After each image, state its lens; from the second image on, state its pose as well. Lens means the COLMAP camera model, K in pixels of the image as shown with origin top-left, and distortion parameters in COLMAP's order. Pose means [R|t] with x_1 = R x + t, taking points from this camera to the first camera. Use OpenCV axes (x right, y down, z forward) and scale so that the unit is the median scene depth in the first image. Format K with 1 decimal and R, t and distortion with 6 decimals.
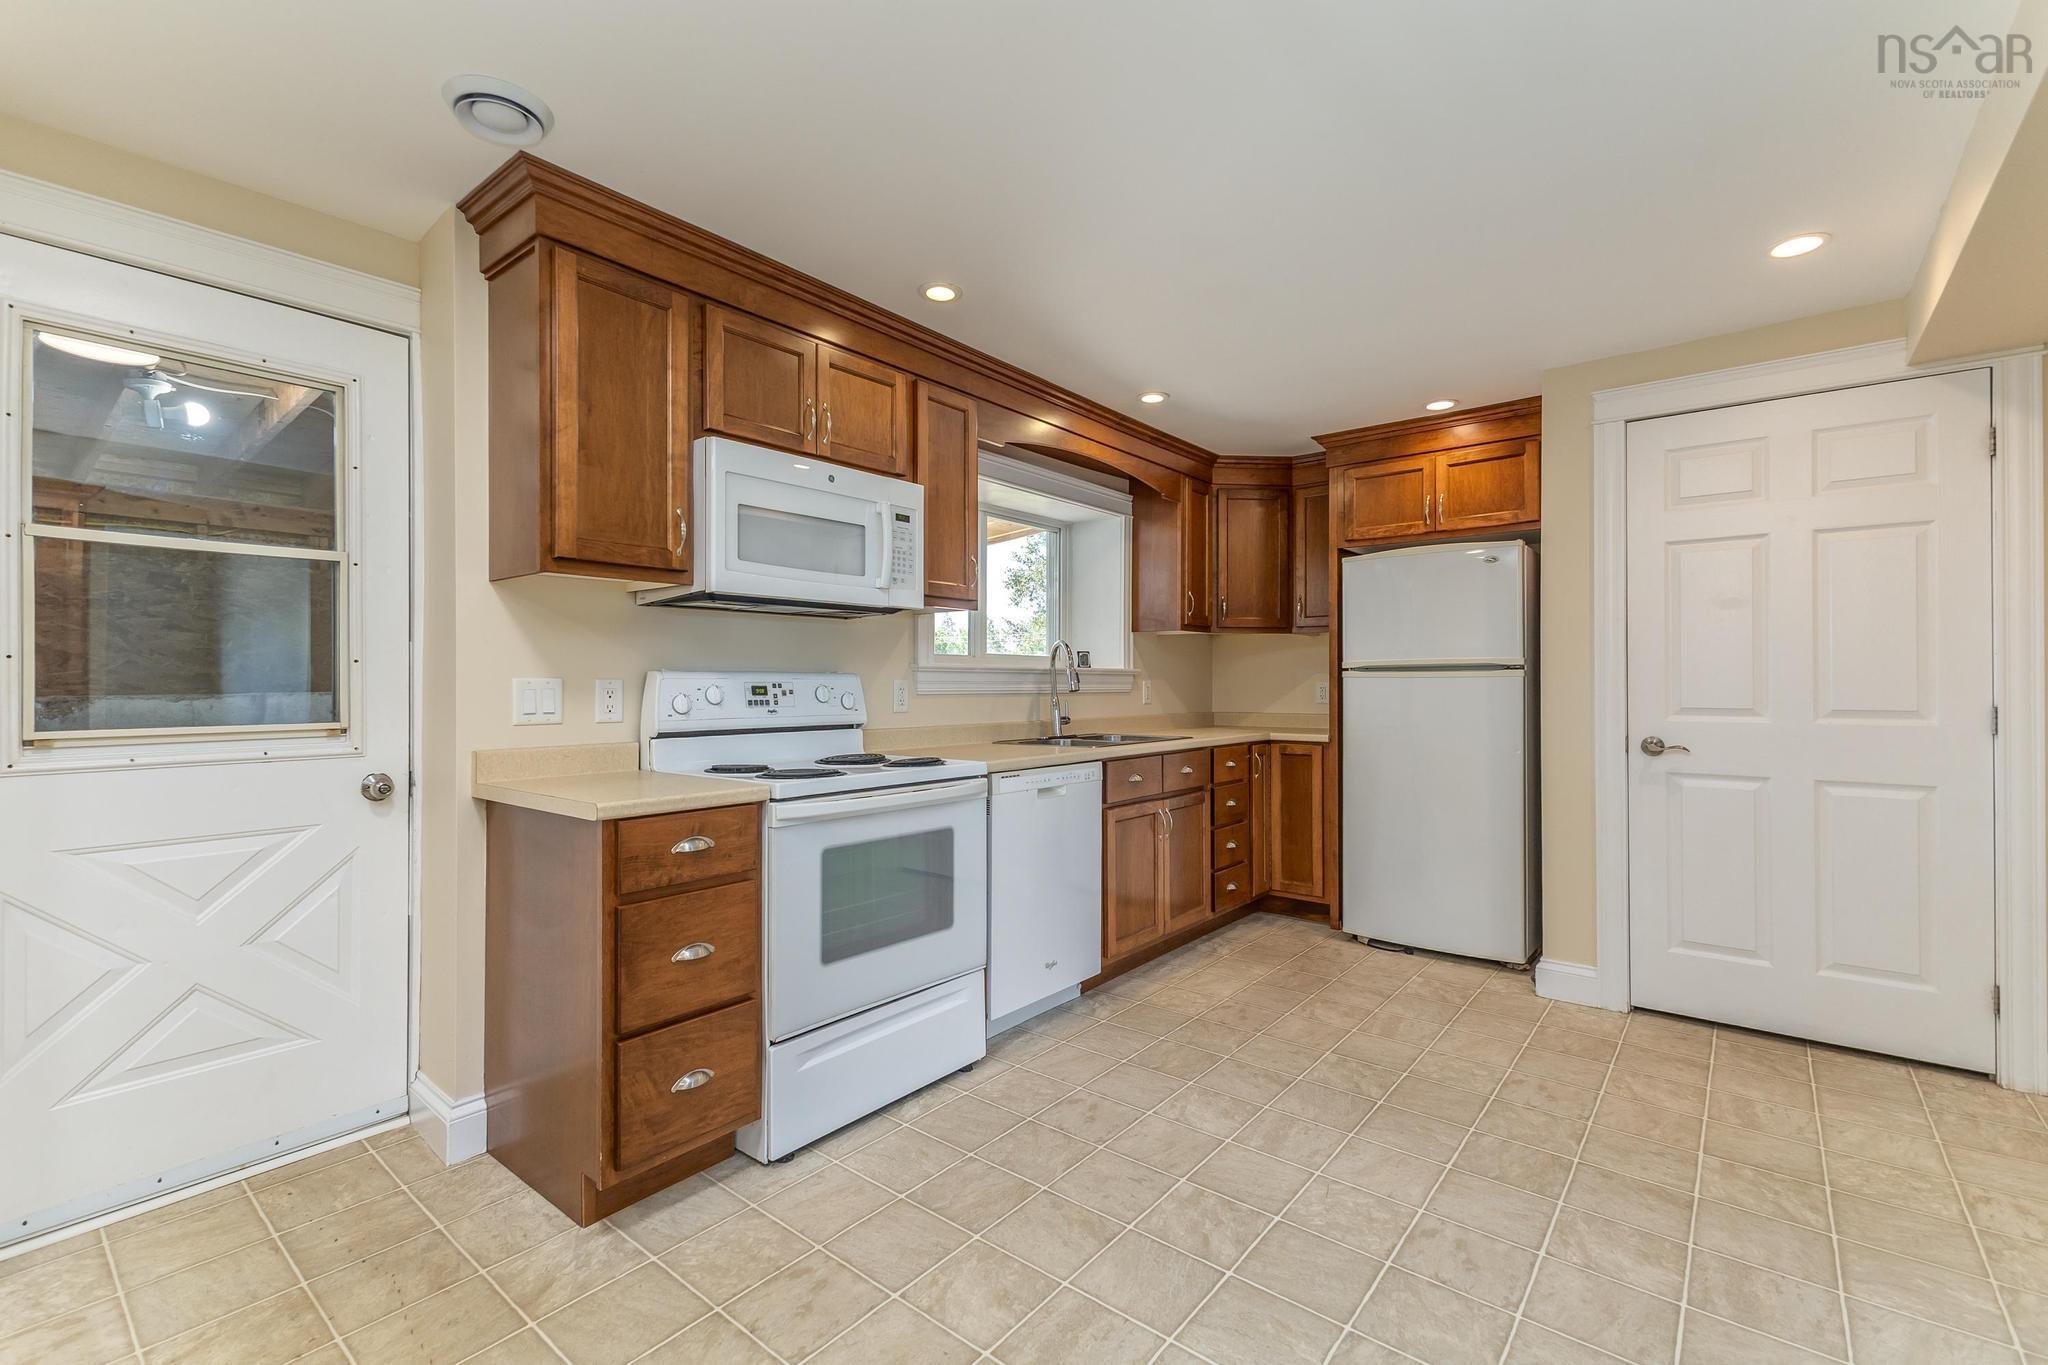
lens RADIAL K [[884.8, 0, 1029.1], [0, 884.8, 682.0], [0, 0, 1]] dist [0.002541, -0.000191]
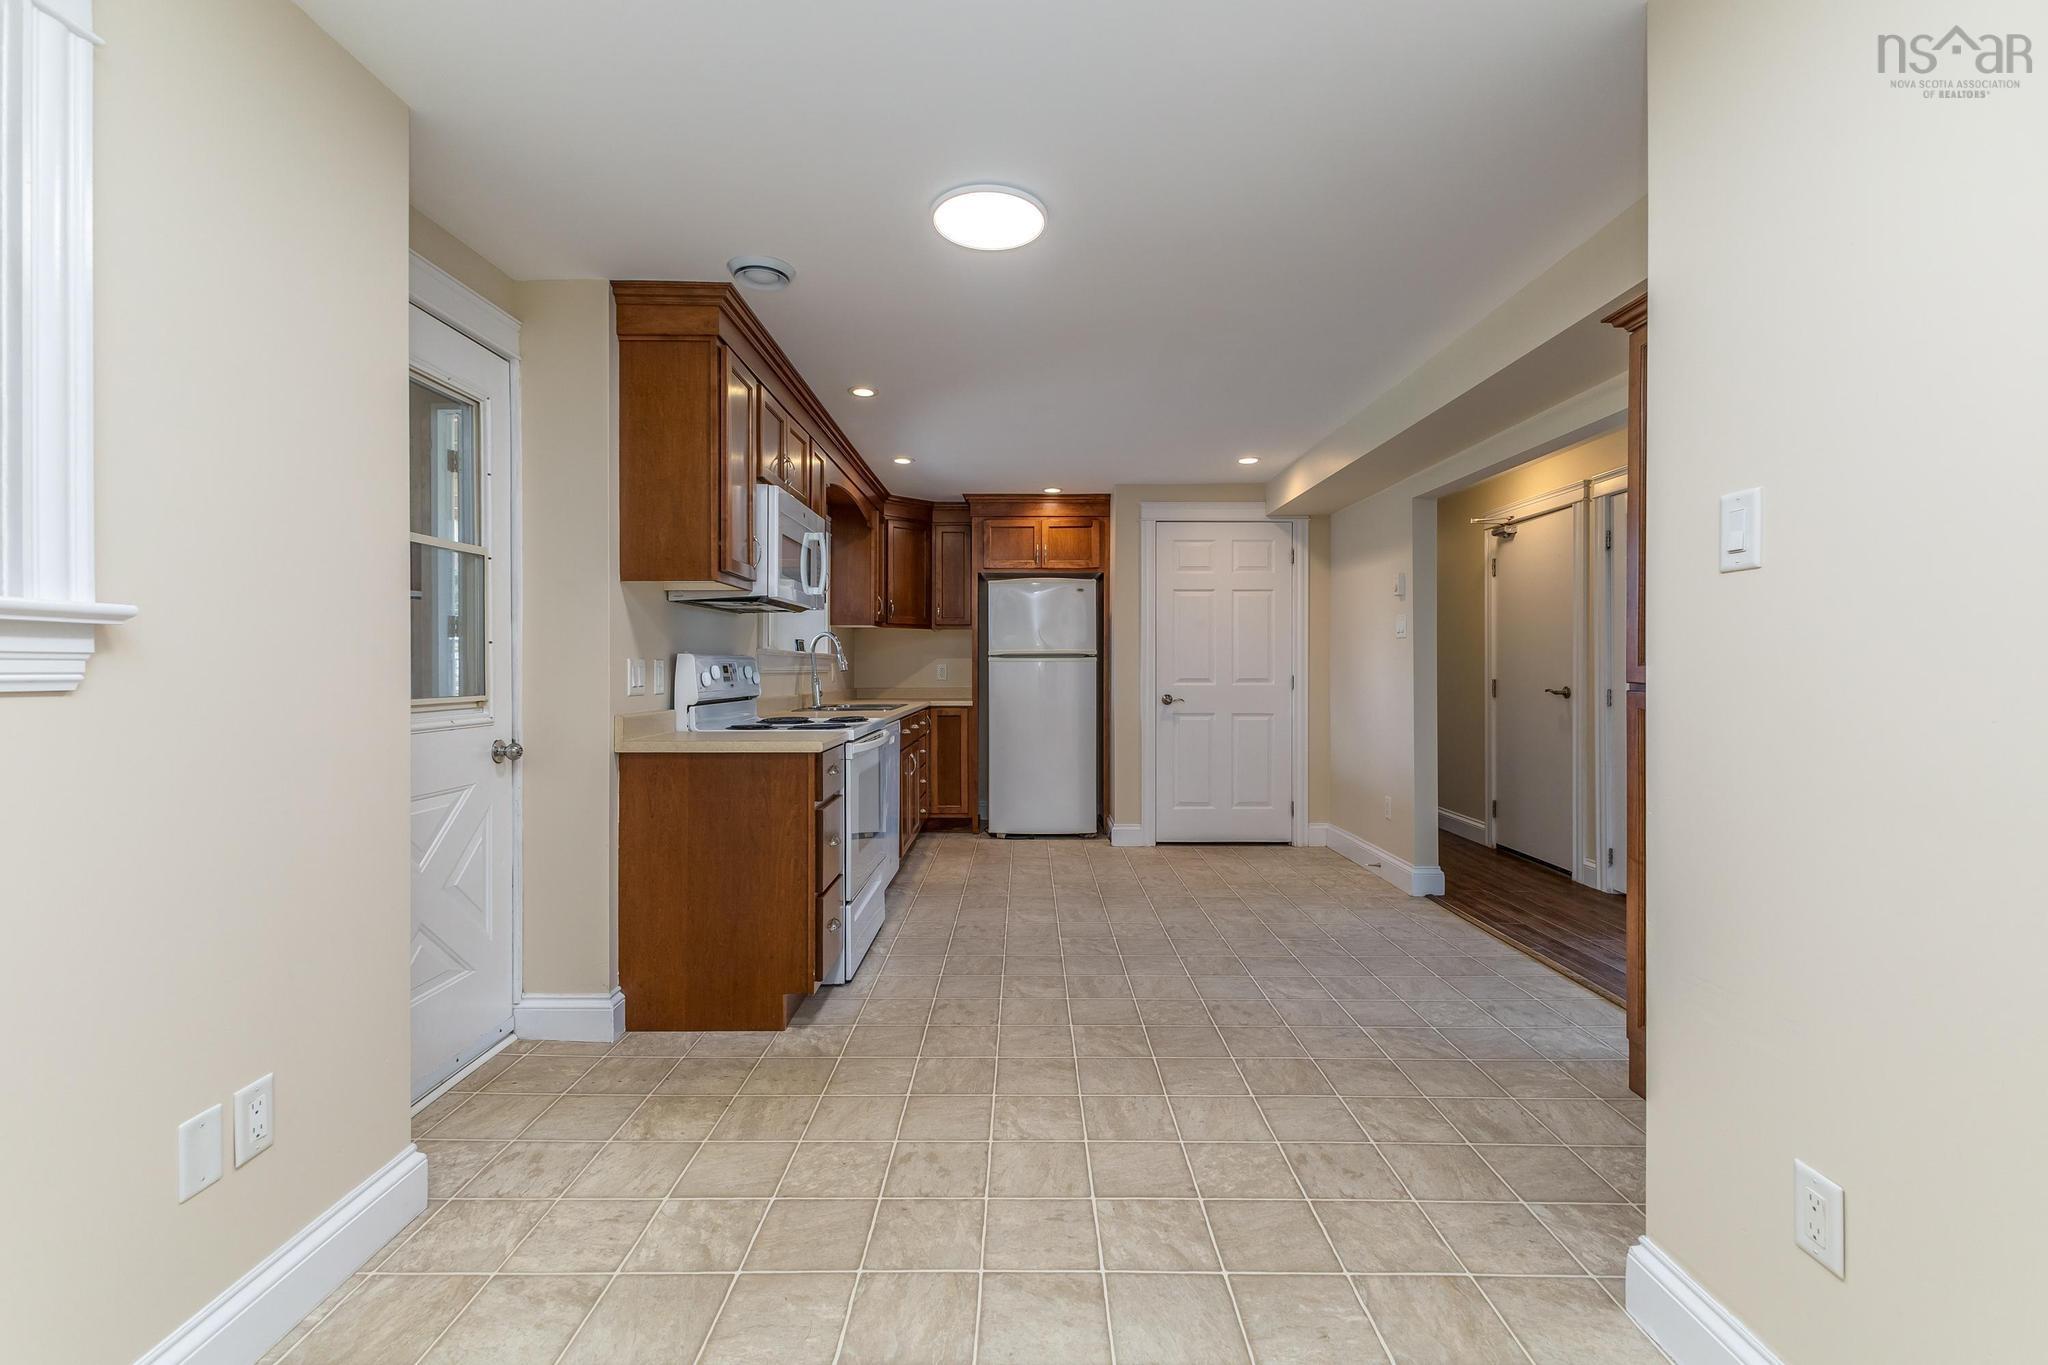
lens RADIAL K [[884.8, 0, 1027.8], [0, 884.8, 673.3], [0, 0, 1]] dist [0.002541, -0.000191]
pose [[0.776011, -0.004179, 0.630705, -0.539034], [-0.001166, 0.999967, 0.008061, 0.002590], [-0.630718, -0.006991, 0.775981, -0.194874]]
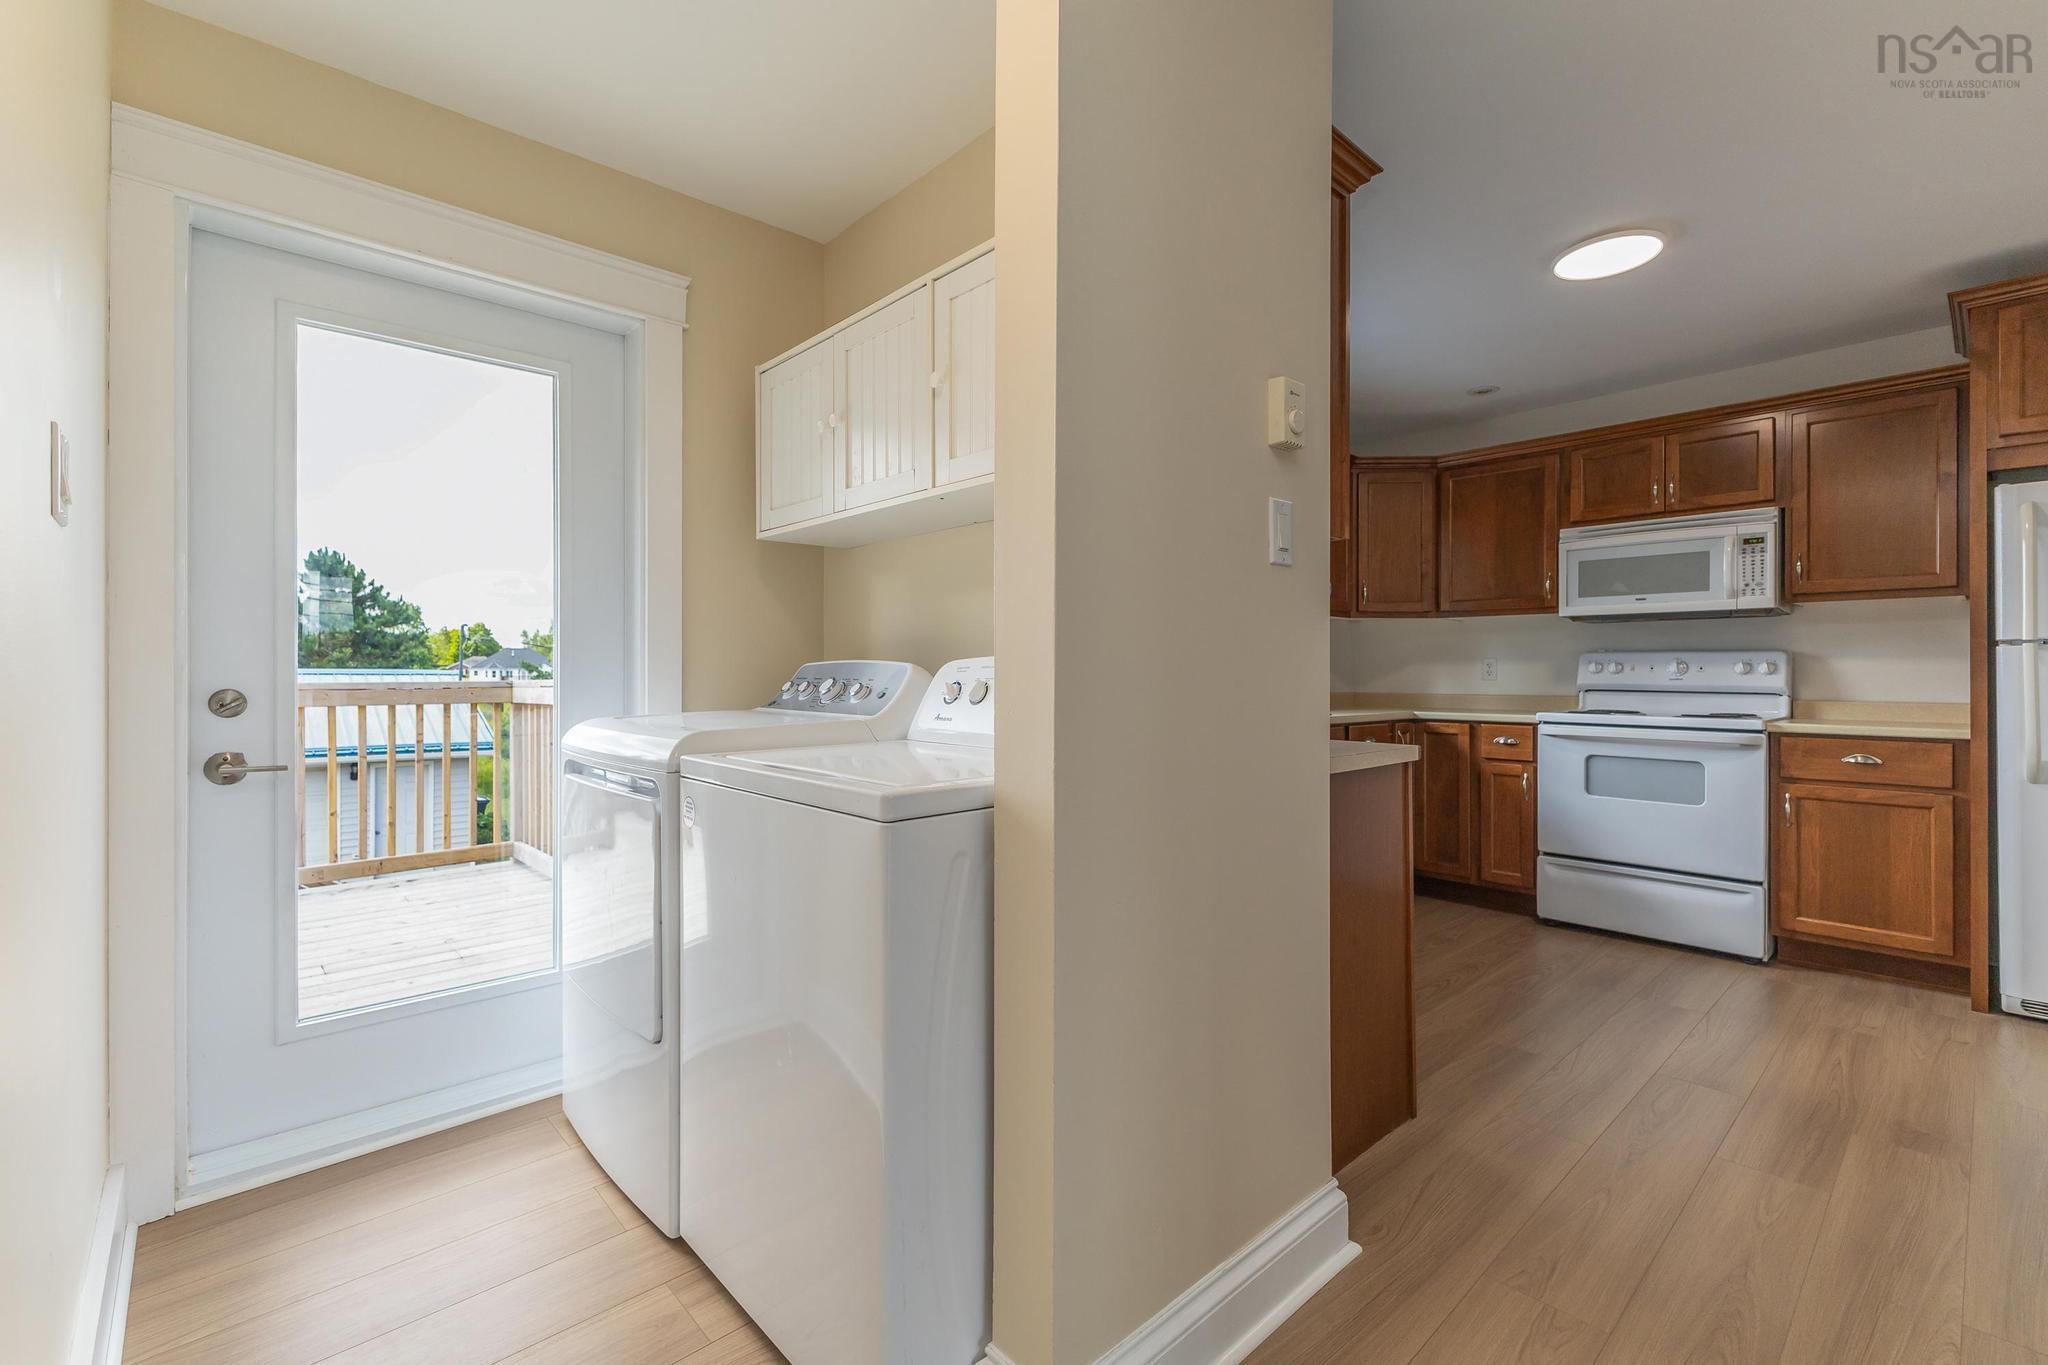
lens RADIAL K [[884.8, 0, 1024.9], [0, 884.8, 677.4], [0, 0, 1]] dist [0.002541, -0.000191]
pose [[-0.124130, 0.011851, -0.992195, 0.919886], [-0.002263, 0.999923, 0.012226, 0.002239], [0.992263, 0.003763, -0.124093, 0.078101]]
